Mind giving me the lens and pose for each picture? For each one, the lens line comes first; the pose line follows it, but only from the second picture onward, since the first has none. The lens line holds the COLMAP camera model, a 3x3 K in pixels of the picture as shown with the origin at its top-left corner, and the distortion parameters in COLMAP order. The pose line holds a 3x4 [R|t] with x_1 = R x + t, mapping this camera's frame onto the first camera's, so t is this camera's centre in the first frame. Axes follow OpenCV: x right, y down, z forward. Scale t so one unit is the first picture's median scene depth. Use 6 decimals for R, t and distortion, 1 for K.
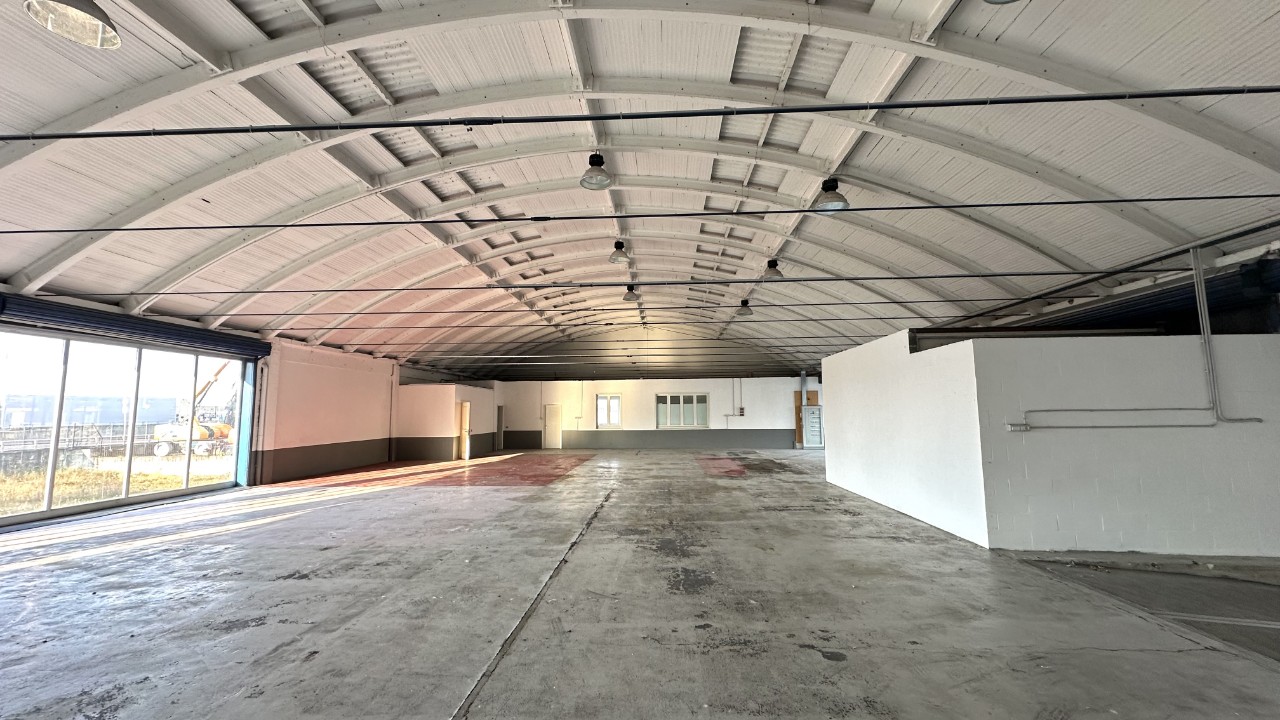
lens RADIAL K [[508.1, 0, 640.4], [0, 508.1, 361.2], [0, 0, 1]] dist [0.001879, -0.000171]
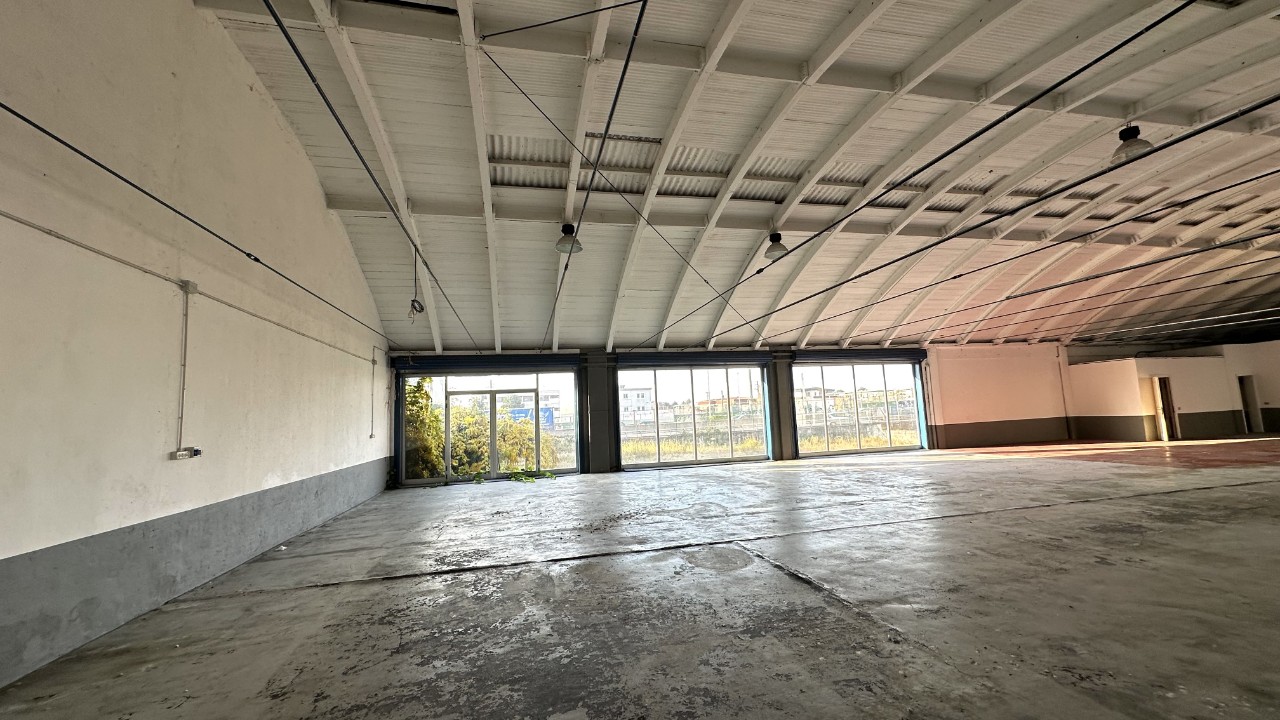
lens RADIAL K [[508.1, 0, 640.1], [0, 508.1, 360.2], [0, 0, 1]] dist [0.001879, -0.000171]
pose [[0.277545, -0.104580, -0.955003, 0.394971], [0.139557, 0.987902, -0.067624, -0.020964], [0.950522, -0.114509, 0.288782, -0.165506]]
